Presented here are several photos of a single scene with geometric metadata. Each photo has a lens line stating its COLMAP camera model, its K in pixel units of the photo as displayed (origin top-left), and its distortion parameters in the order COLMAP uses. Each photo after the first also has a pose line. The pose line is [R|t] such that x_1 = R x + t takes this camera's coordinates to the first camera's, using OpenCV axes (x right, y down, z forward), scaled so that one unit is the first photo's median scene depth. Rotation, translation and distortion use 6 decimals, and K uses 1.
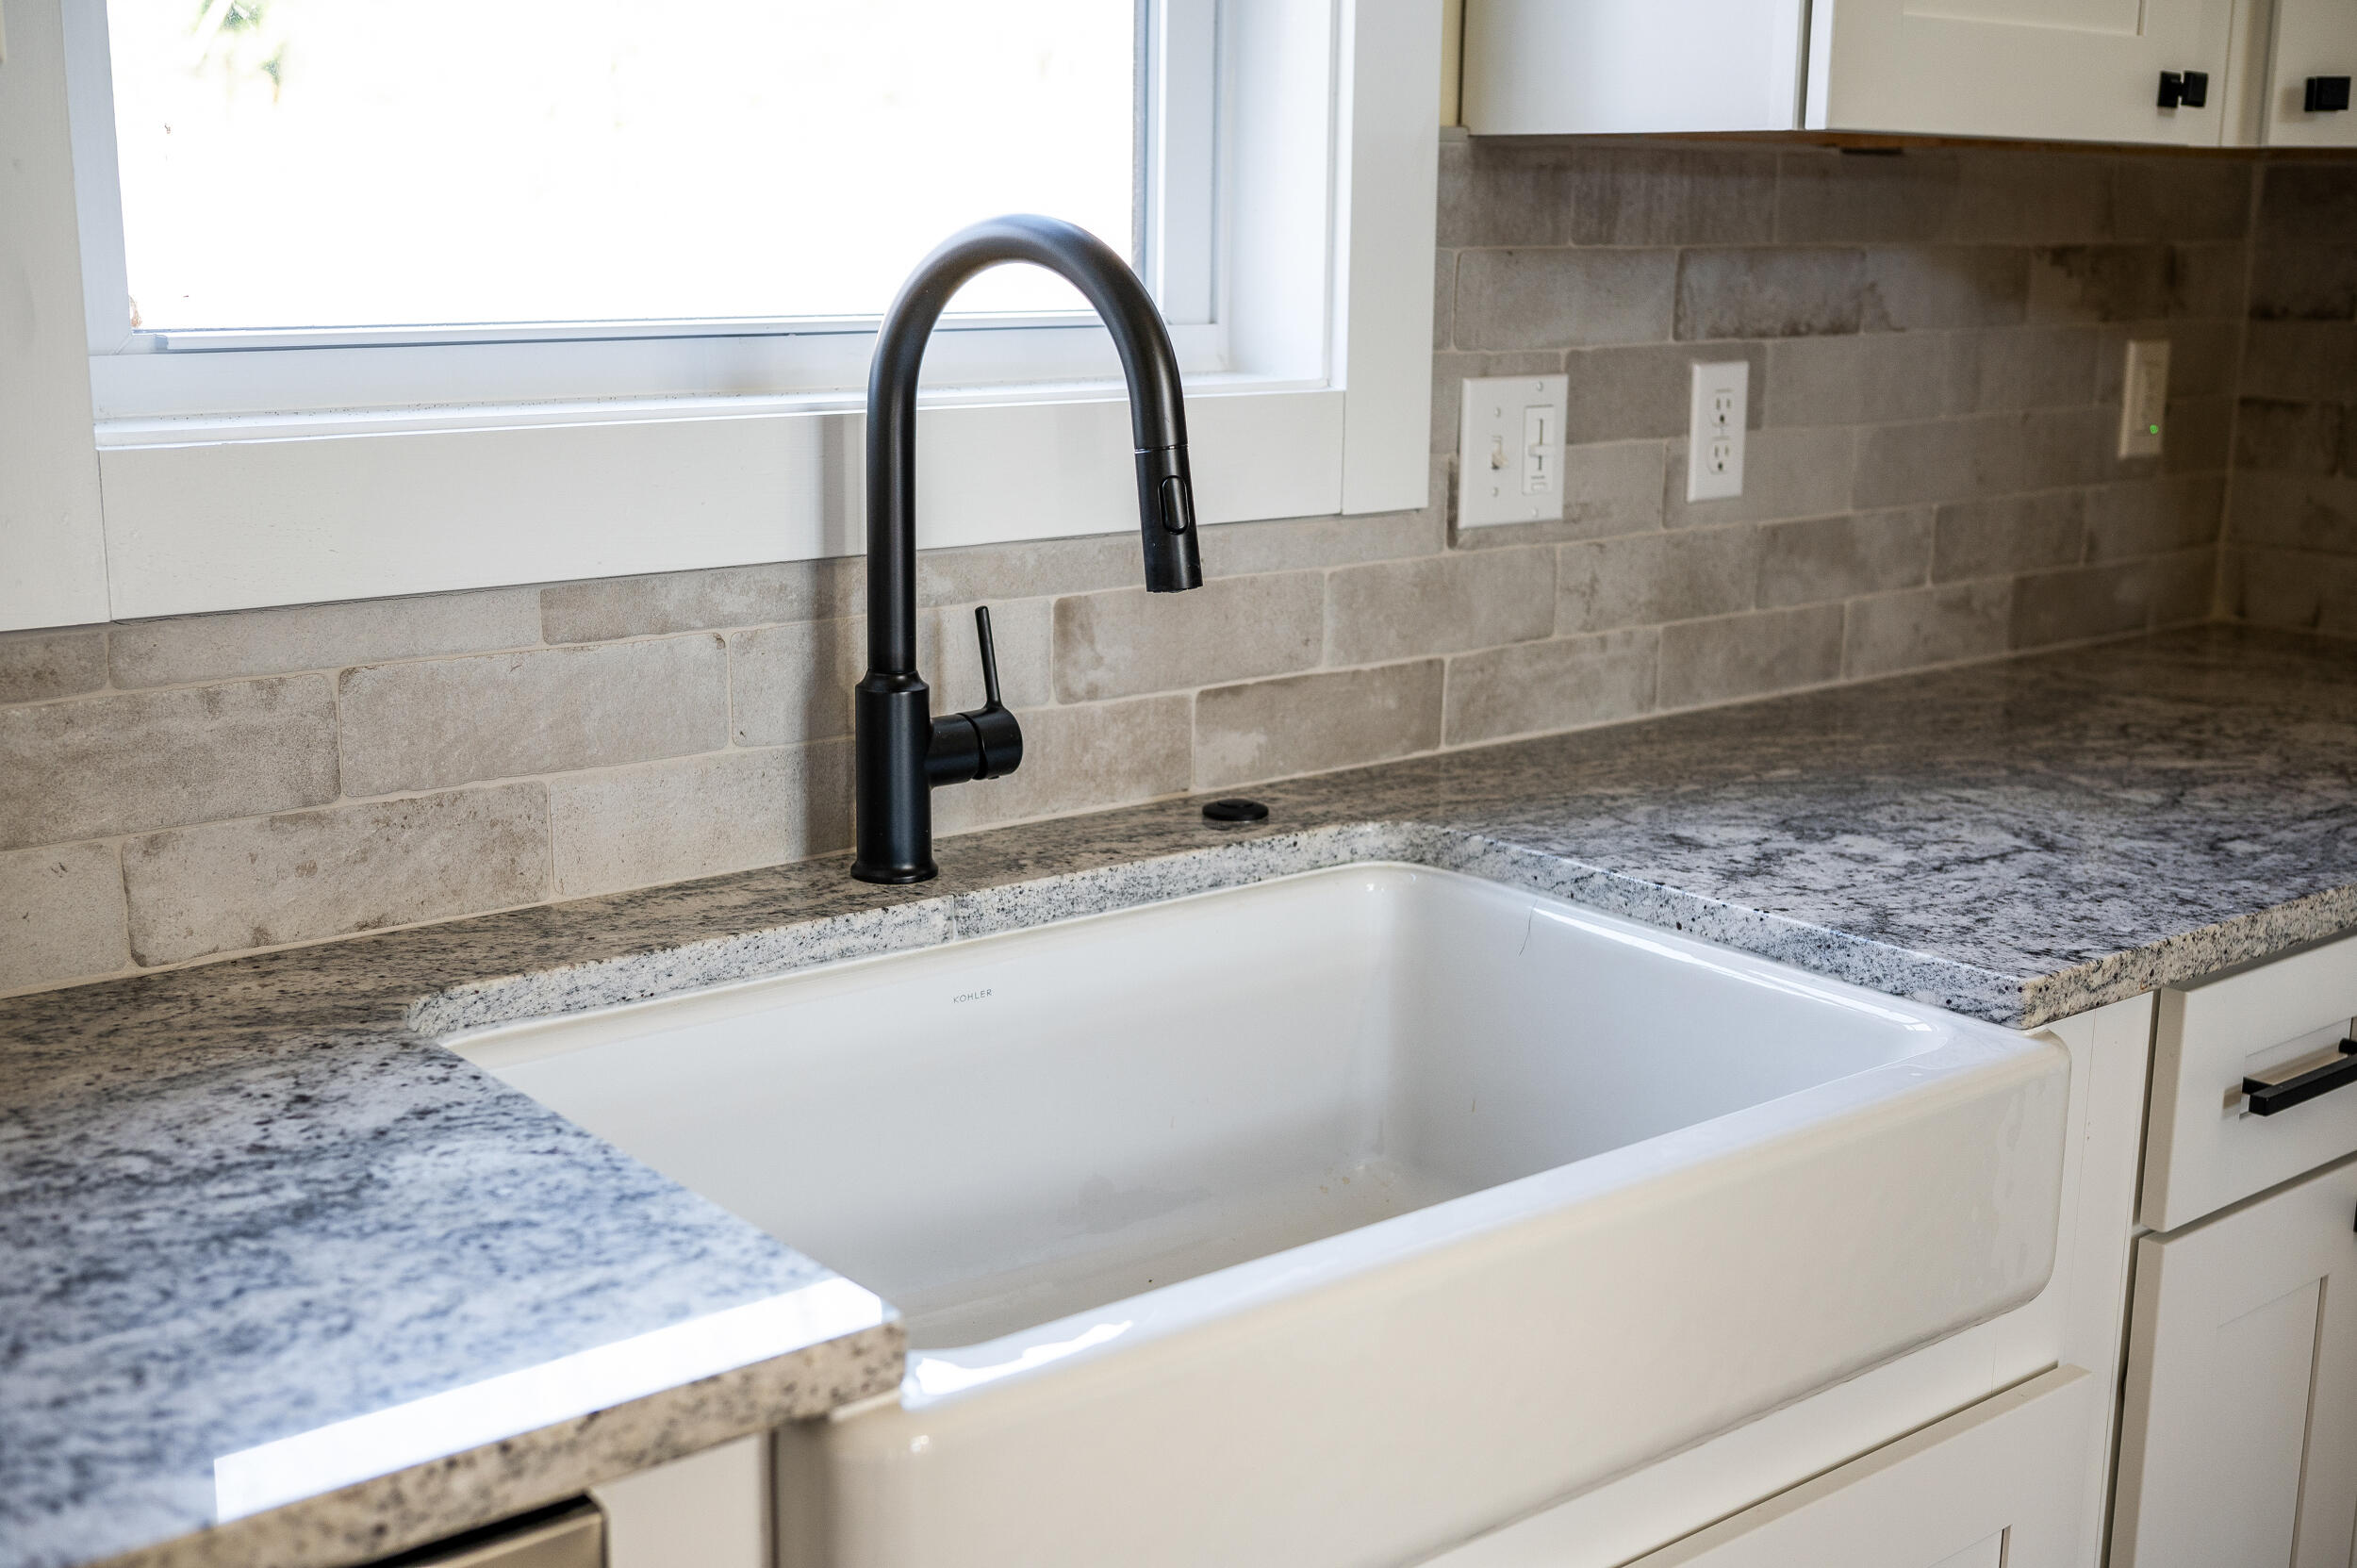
lens RADIAL K [[2667.6, 0, 1199.0], [0, 2667.6, 801.0], [0, 0, 1]] dist [-0.003118, 0.000000]
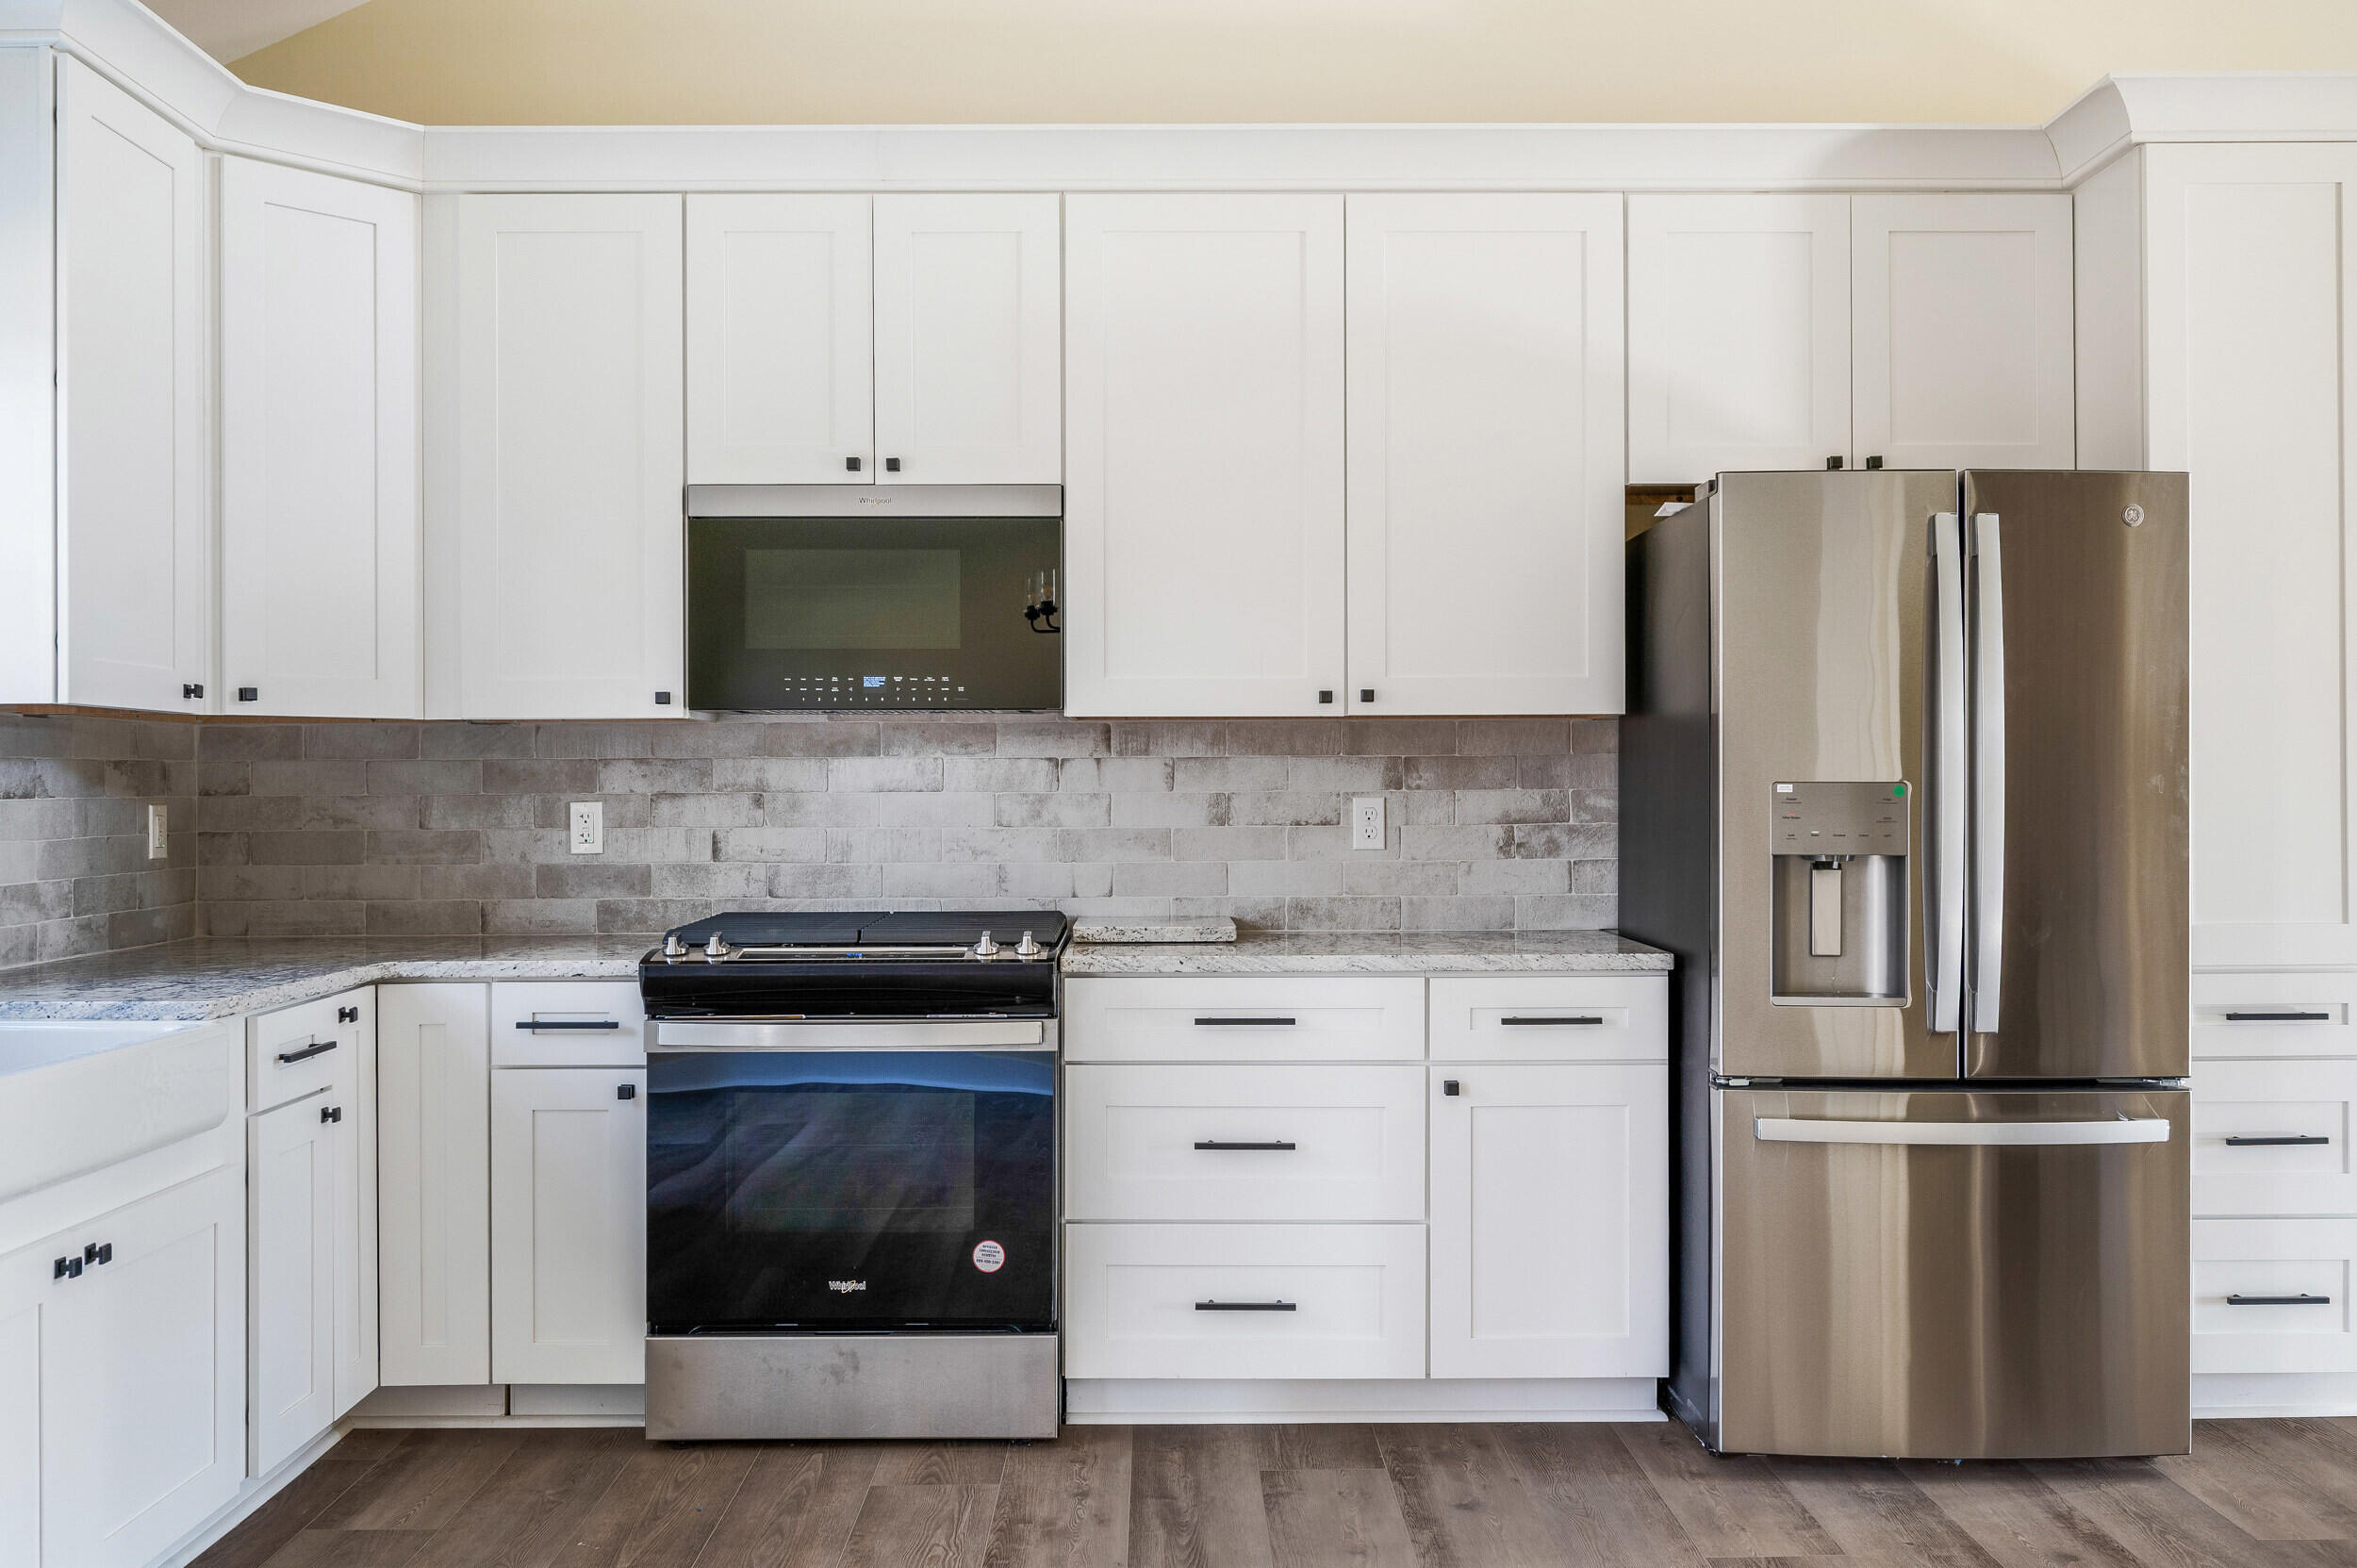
lens RADIAL K [[1976.2, 0, 1182.7], [0, 1976.2, 783.0], [0, 0, 1]] dist [-0.045088, 0.011557]
pose [[0.621567, -0.010481, 0.783291, -0.413493], [0.179999, 0.975067, -0.129787, 0.185762], [-0.762401, 0.221663, 0.607956, -0.672088]]
